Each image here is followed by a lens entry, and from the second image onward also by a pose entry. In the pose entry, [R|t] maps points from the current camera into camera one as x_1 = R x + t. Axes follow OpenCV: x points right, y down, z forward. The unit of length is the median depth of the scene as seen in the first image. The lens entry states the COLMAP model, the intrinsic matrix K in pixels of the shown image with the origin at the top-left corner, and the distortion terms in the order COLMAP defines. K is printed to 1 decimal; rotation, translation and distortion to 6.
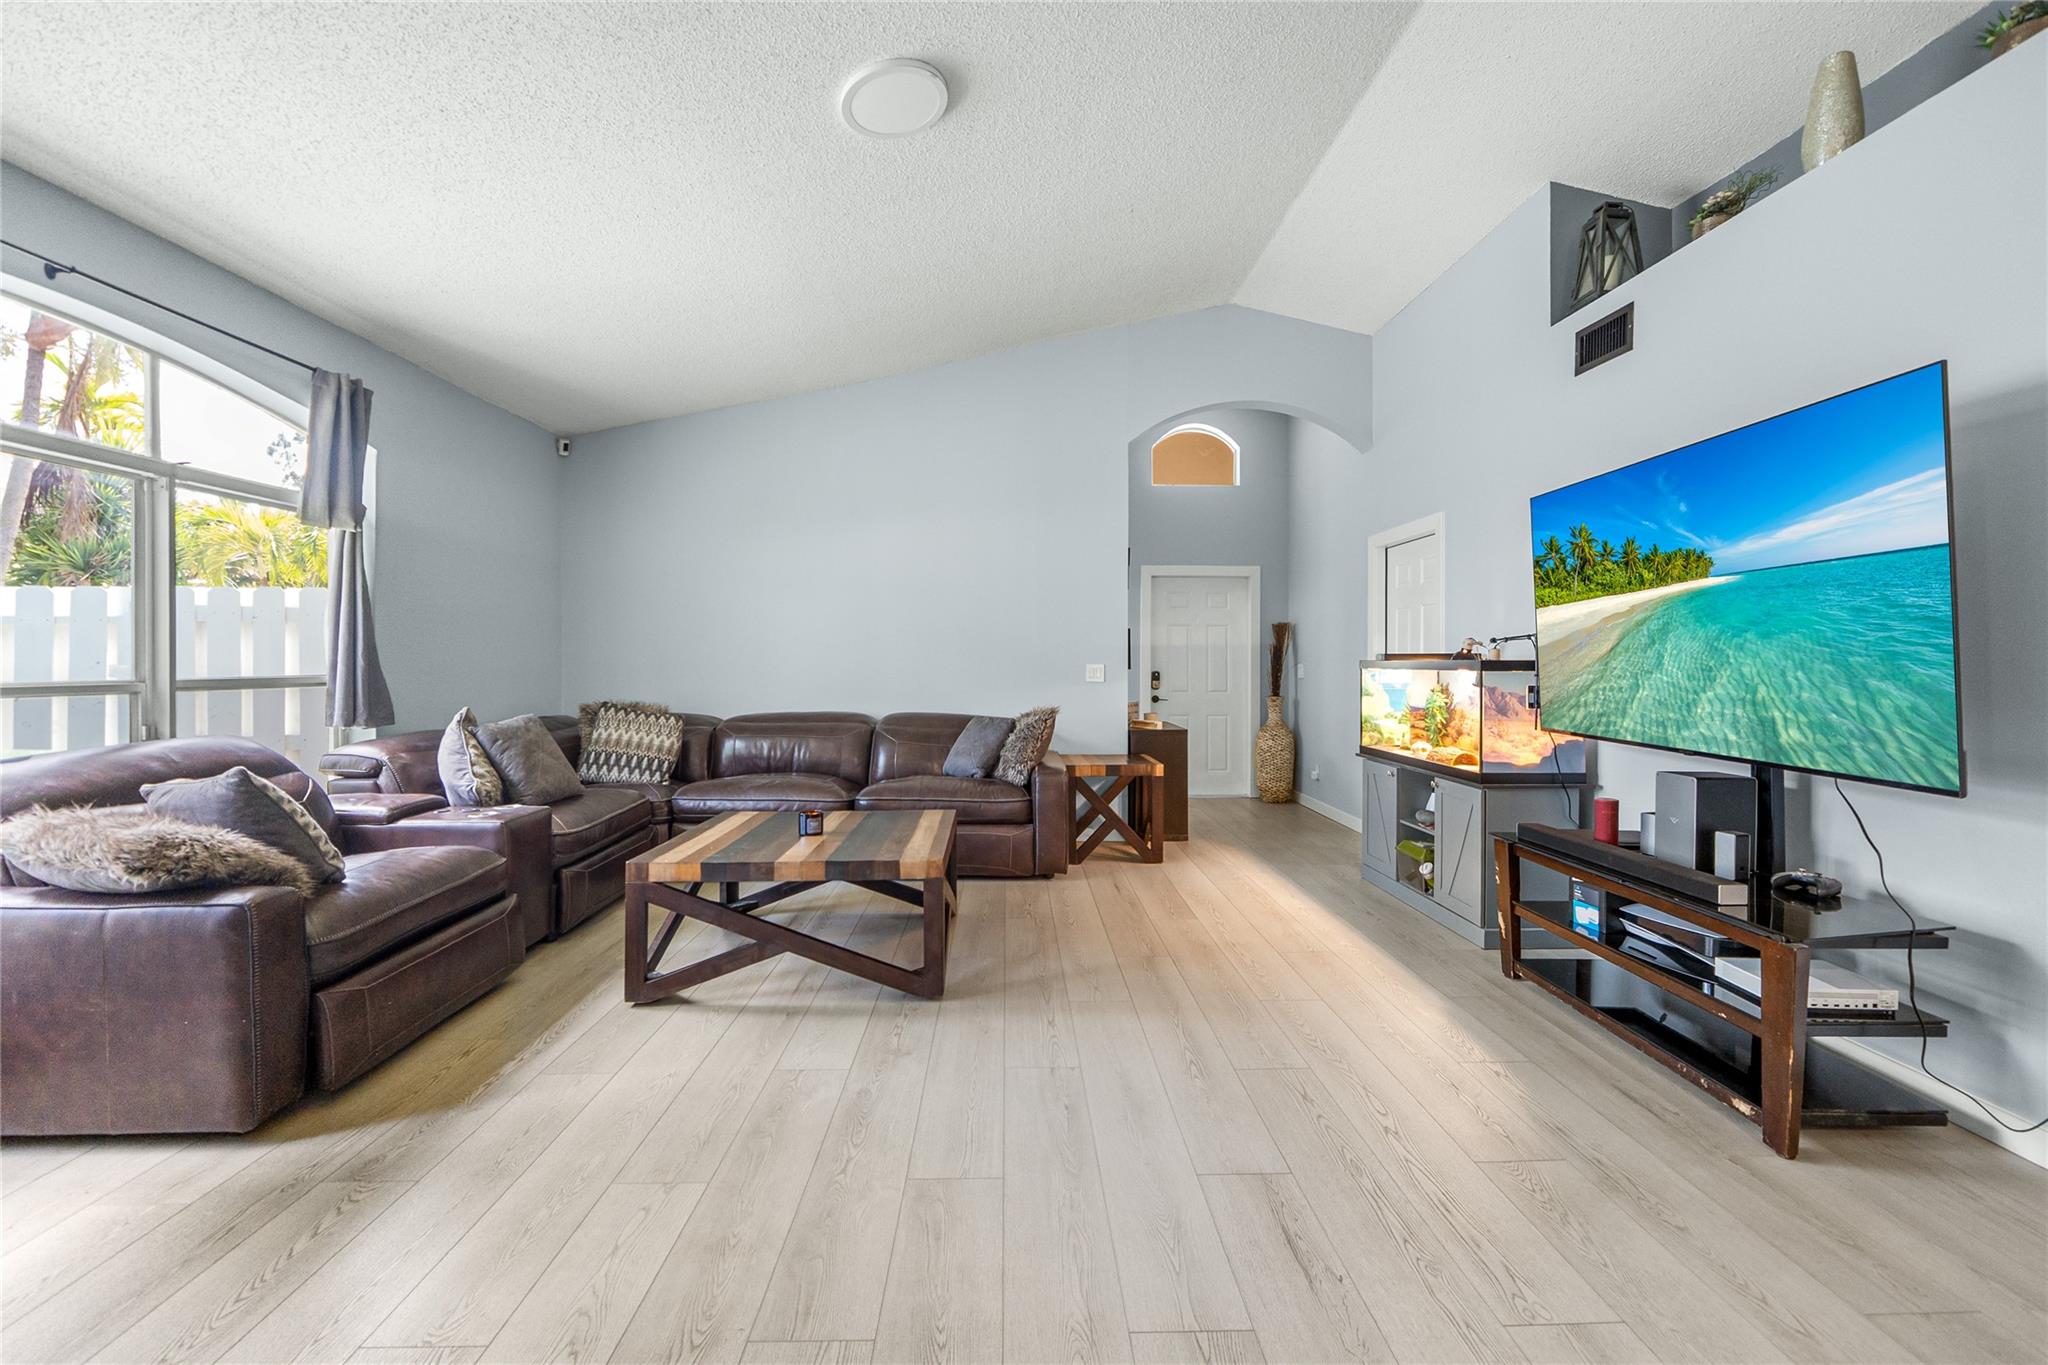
lens RADIAL K [[868.5, 0, 1023.0], [0, 868.5, 672.1], [0, 0, 1]] dist [-0.004380, -0.000771]
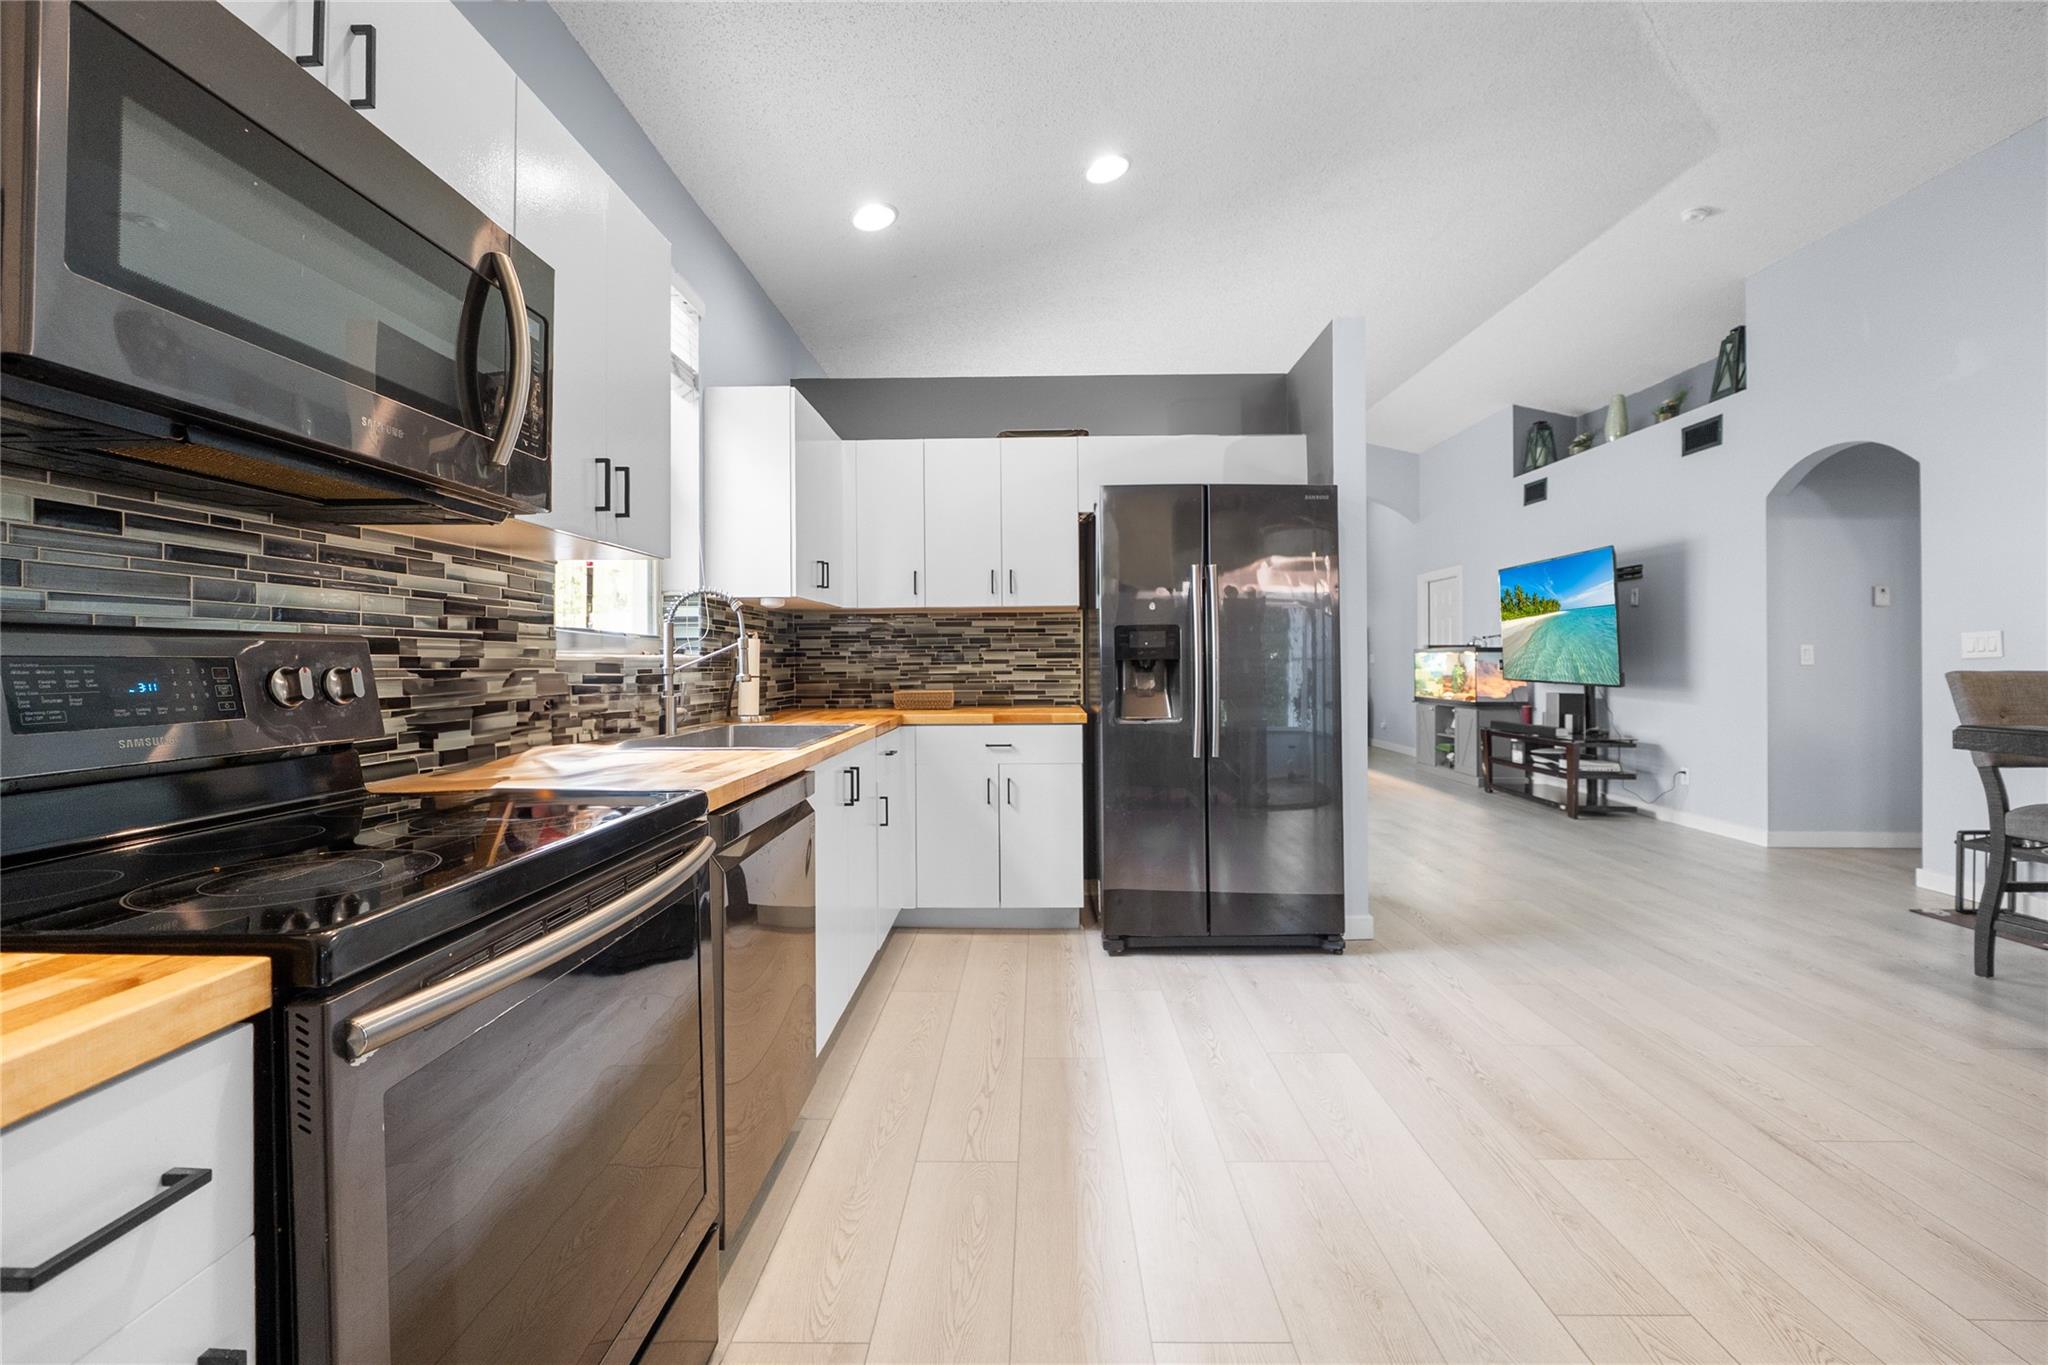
lens RADIAL K [[868.5, 0, 1028.5], [0, 868.5, 663.1], [0, 0, 1]] dist [-0.004380, -0.000771]
pose [[0.999281, 0.002107, -0.037863, -0.492654], [-0.002518, 0.999939, -0.010795, 0.054541], [0.037838, 0.010883, 0.999225, -1.188792]]
